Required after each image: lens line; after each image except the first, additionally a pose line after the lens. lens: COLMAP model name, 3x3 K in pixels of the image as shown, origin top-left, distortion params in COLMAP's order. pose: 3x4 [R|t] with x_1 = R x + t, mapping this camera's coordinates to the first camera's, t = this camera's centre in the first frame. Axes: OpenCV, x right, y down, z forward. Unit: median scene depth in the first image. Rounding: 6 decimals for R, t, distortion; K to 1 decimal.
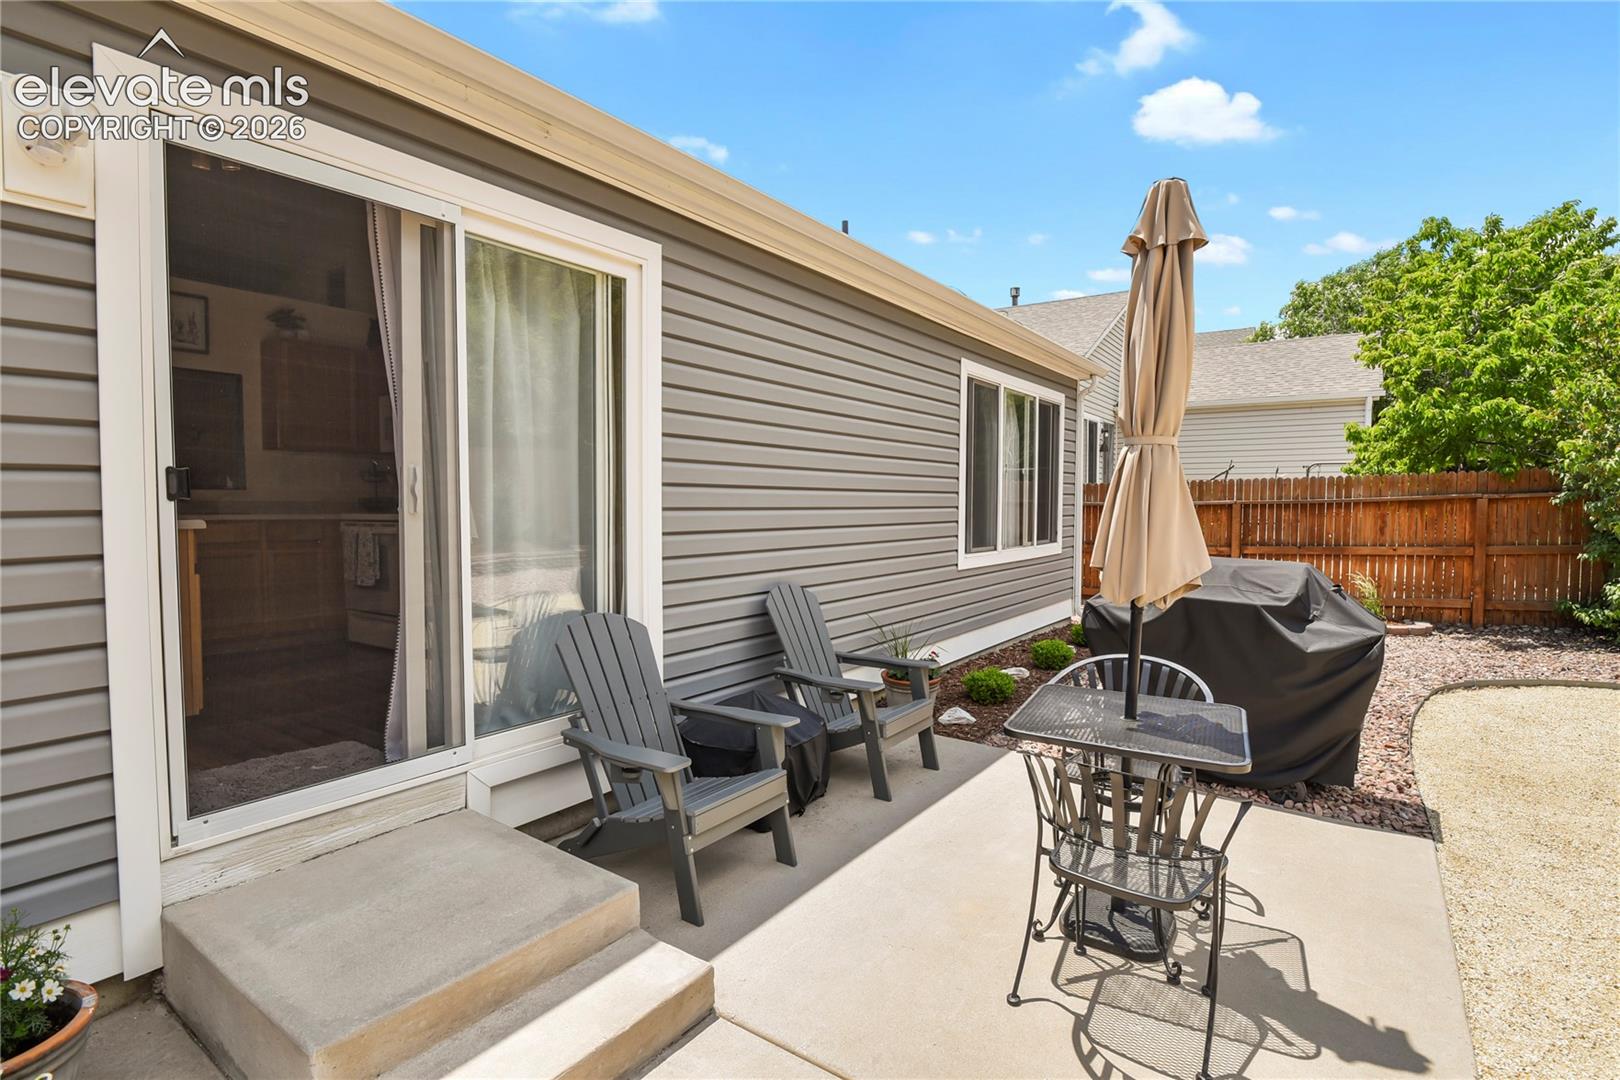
lens RADIAL K [[787.7, 0, 819.5], [0, 787.7, 535.9], [0, 0, 1]] dist [-0.010007, -0.006192]
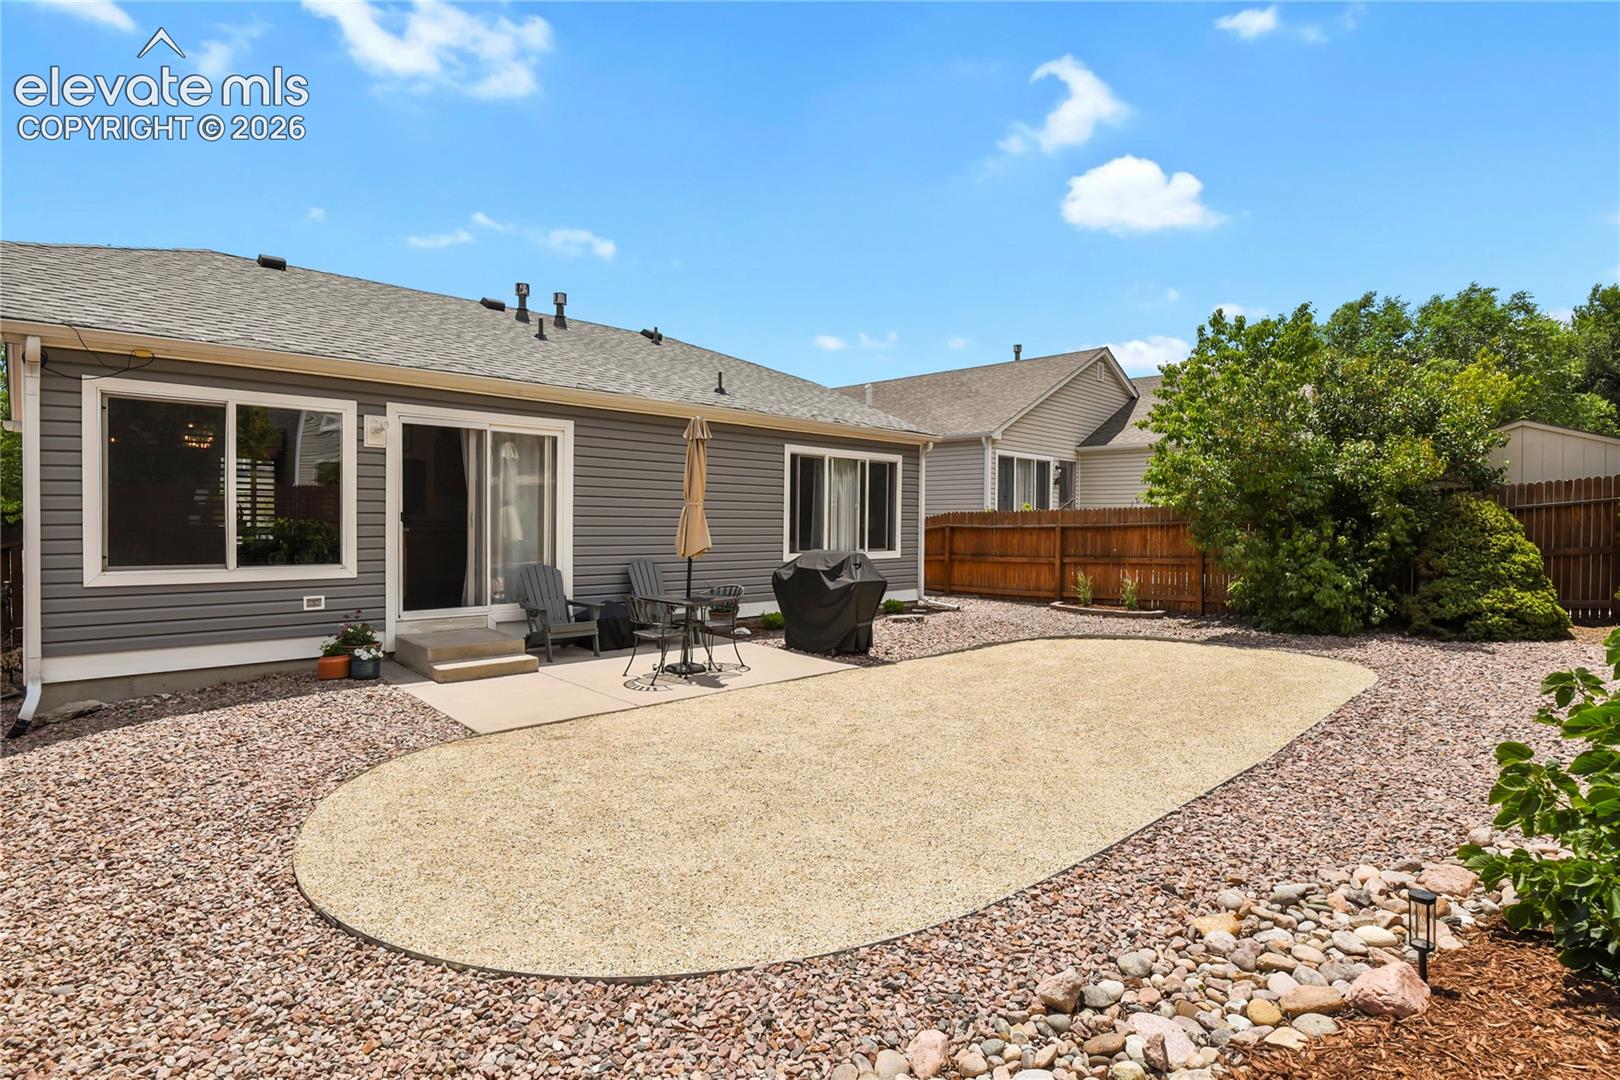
lens RADIAL K [[787.7, 0, 819.5], [0, 787.7, 535.9], [0, 0, 1]] dist [-0.010007, -0.006192]
pose [[0.983849, 0.009873, -0.178728, 0.583846], [-0.014571, 0.999581, -0.024997, 0.027761], [0.178407, 0.027197, 0.983581, -0.755833]]
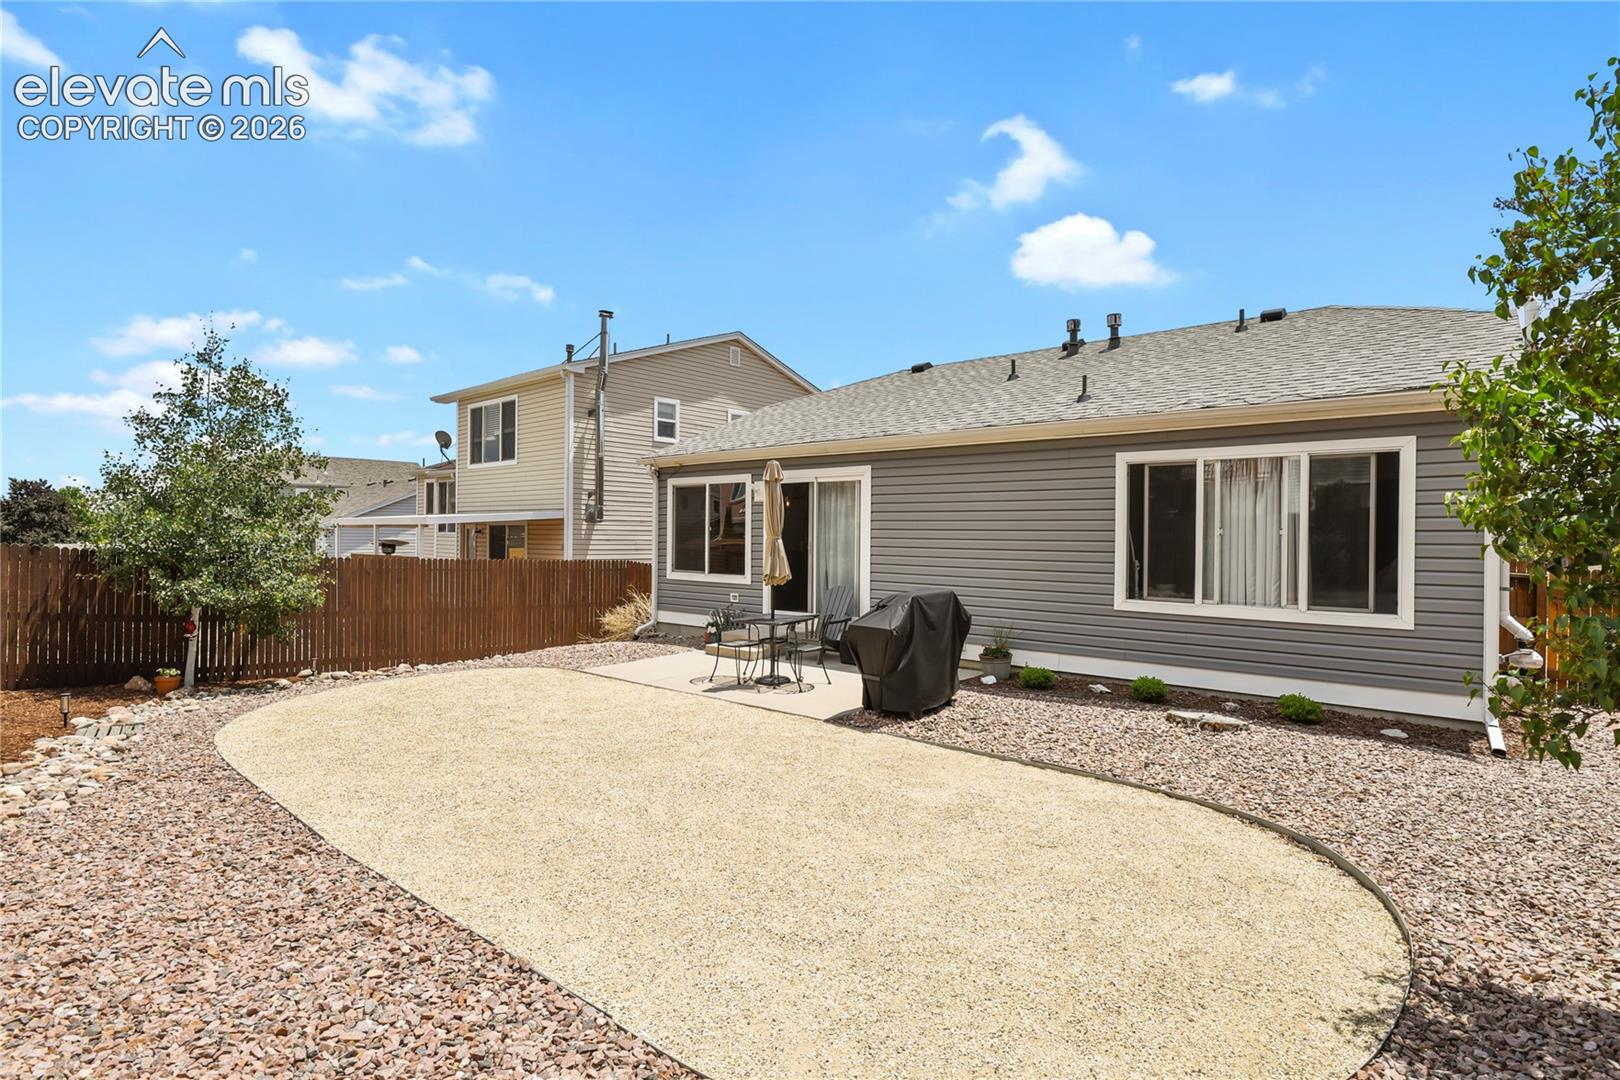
lens RADIAL K [[787.7, 0, 819.5], [0, 787.7, 535.9], [0, 0, 1]] dist [-0.010007, -0.006192]
pose [[-0.066952, -0.003842, -0.997749, 1.567594], [-0.055532, 0.998457, -0.000118, -0.055089], [0.996210, 0.055399, -0.067062, 0.588400]]
